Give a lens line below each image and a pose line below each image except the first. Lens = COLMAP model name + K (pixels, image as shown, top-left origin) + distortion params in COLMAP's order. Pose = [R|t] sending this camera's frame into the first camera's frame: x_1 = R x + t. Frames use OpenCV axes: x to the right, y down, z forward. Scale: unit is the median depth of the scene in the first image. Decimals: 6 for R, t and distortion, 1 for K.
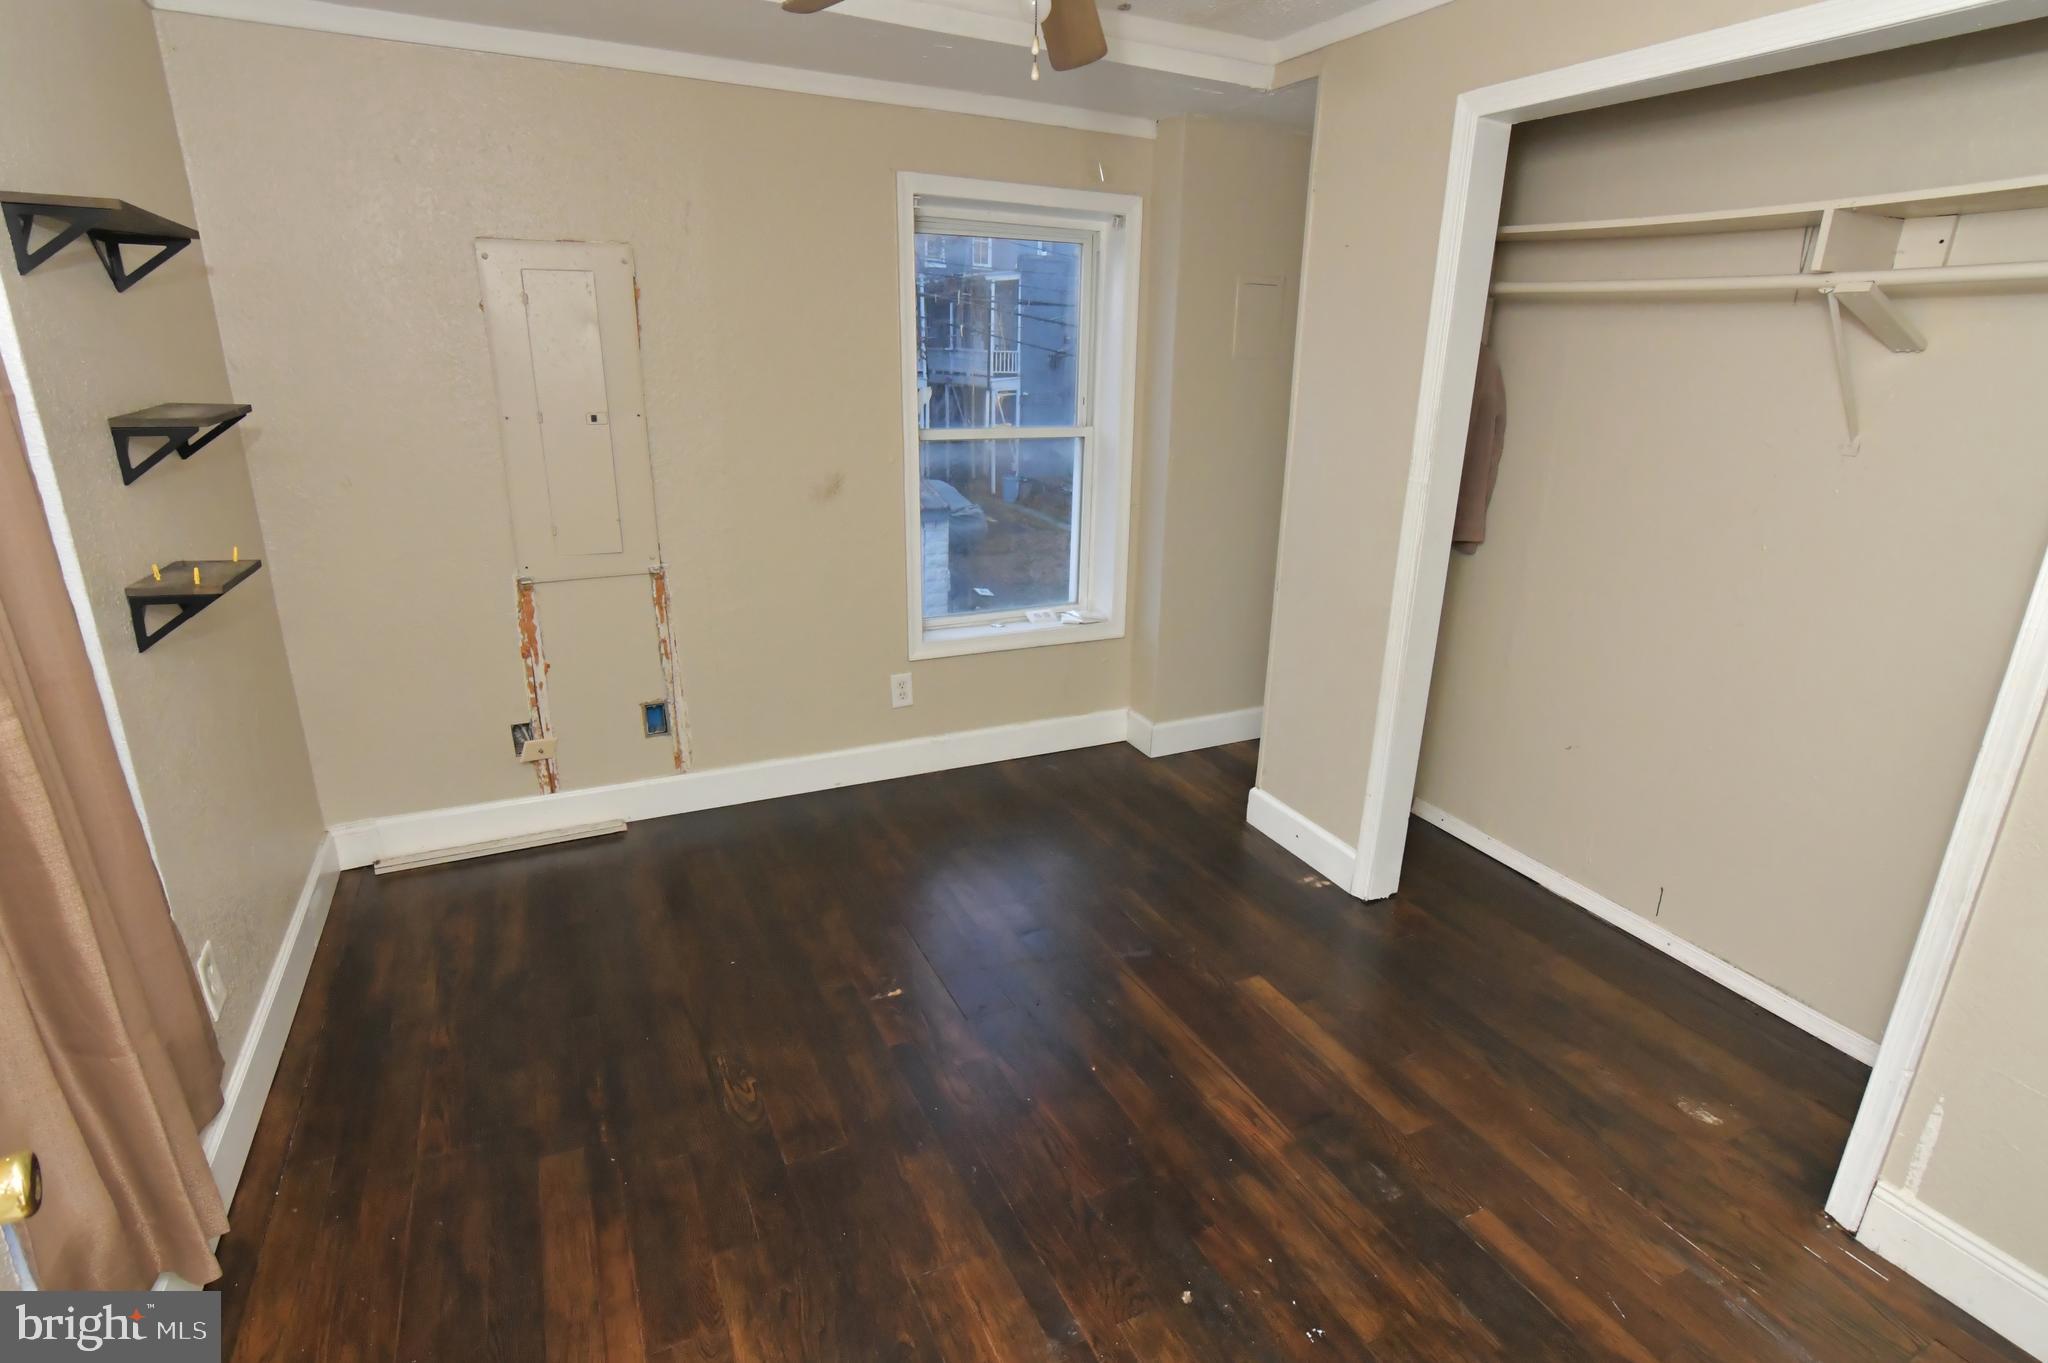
lens RADIAL K [[1008.8, 0, 1024.0], [0, 1008.8, 681.5], [0, 0, 1]] dist [-0.000600, 0.000187]
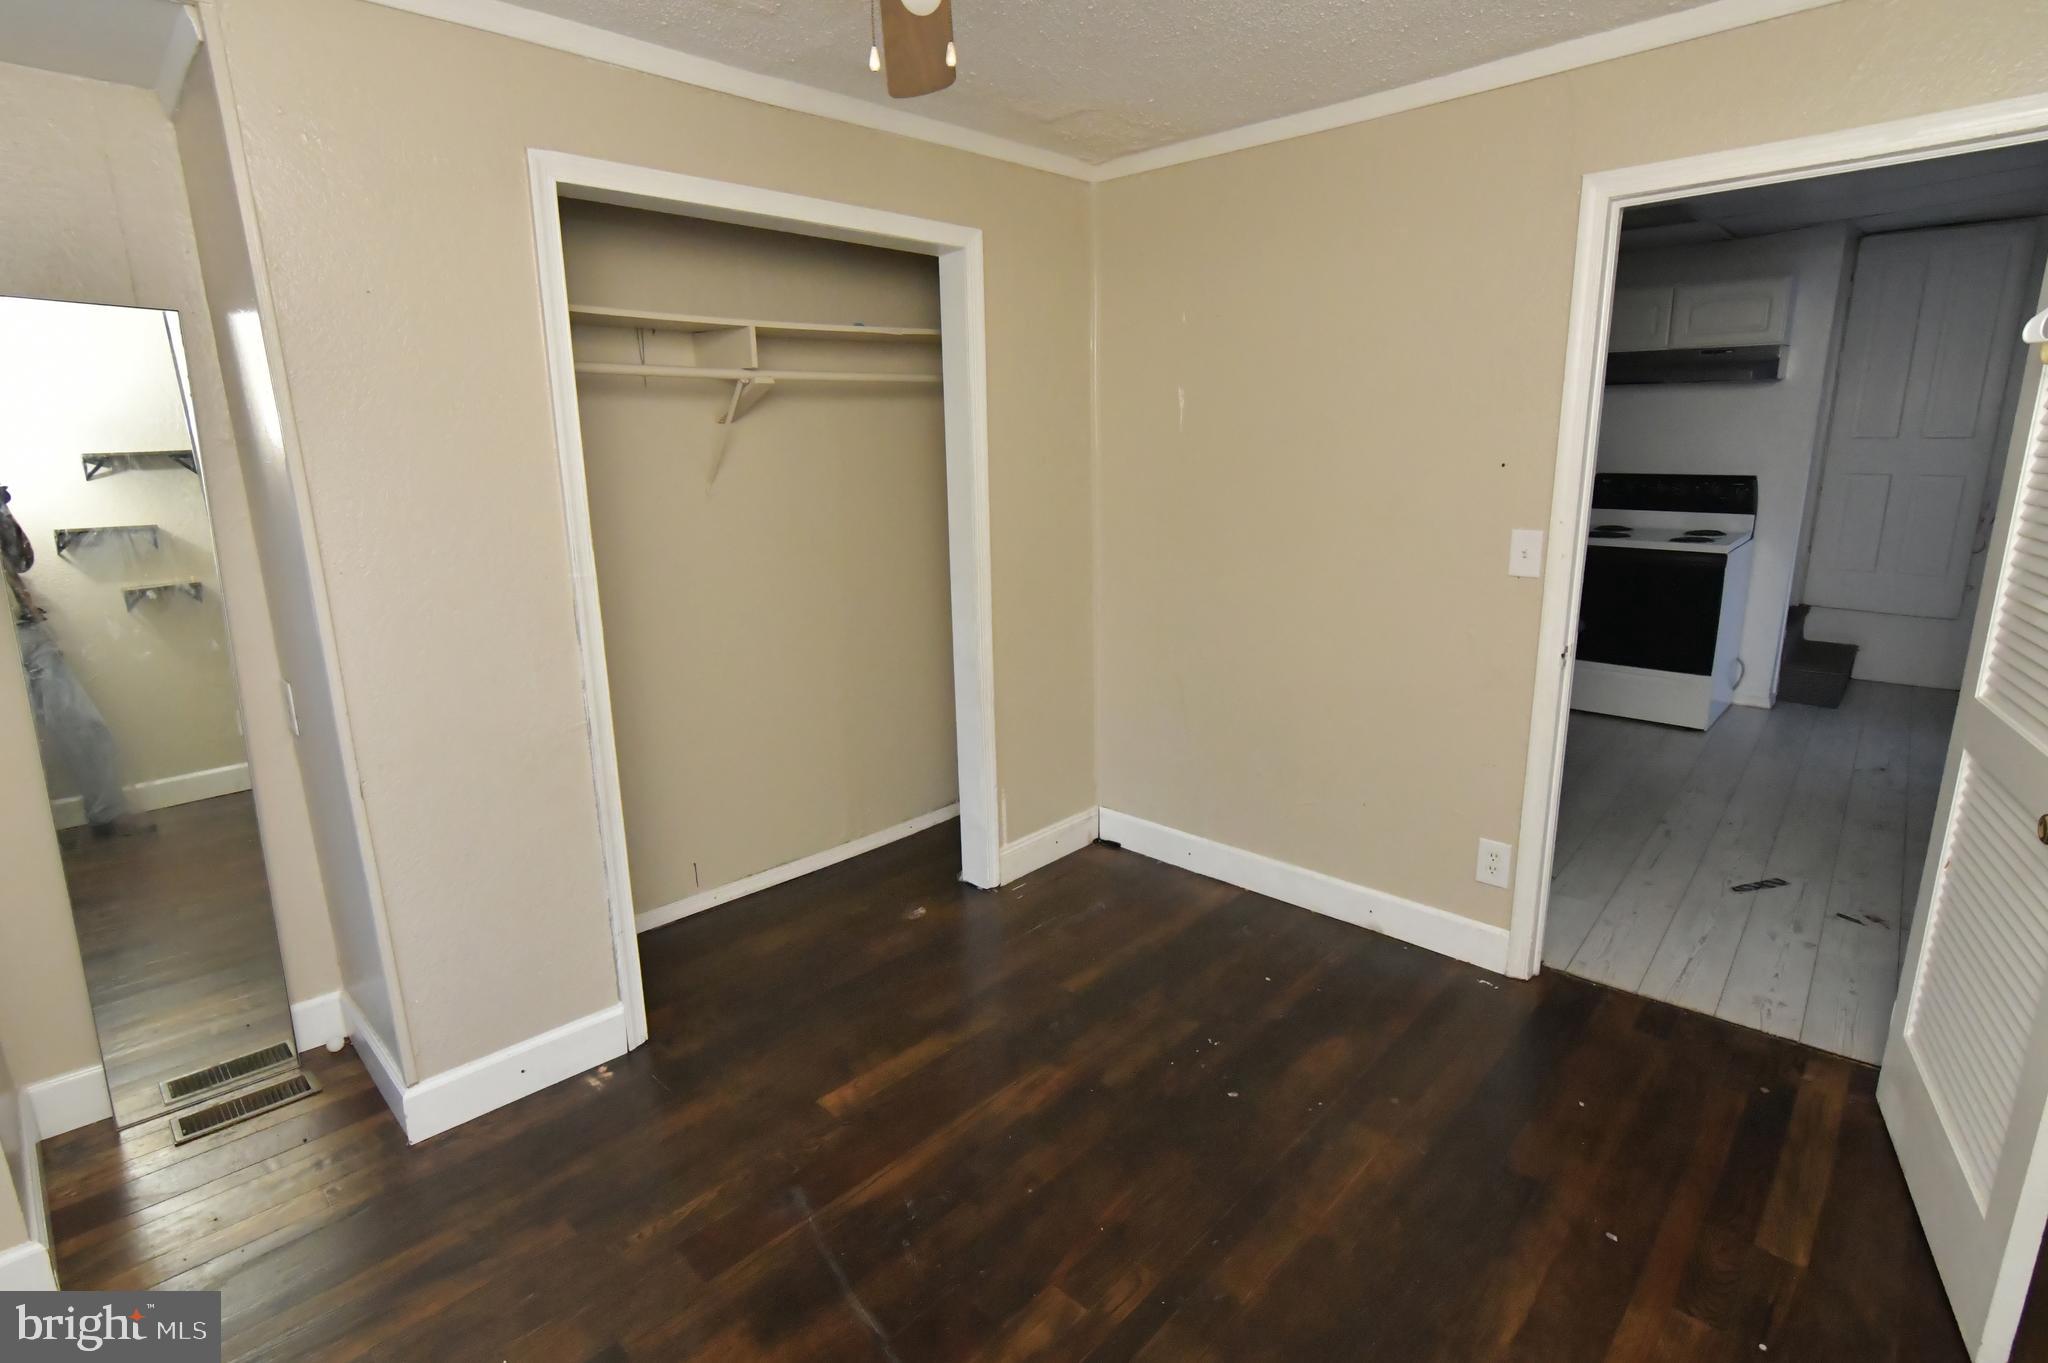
lens RADIAL K [[1008.8, 0, 1024.0], [0, 1008.8, 681.5], [0, 0, 1]] dist [-0.000600, 0.000187]
pose [[-0.353004, -0.245852, 0.902743, -0.718638], [0.295030, 0.886384, 0.356764, -0.402308], [-0.887888, 0.392275, -0.240363, 1.150464]]
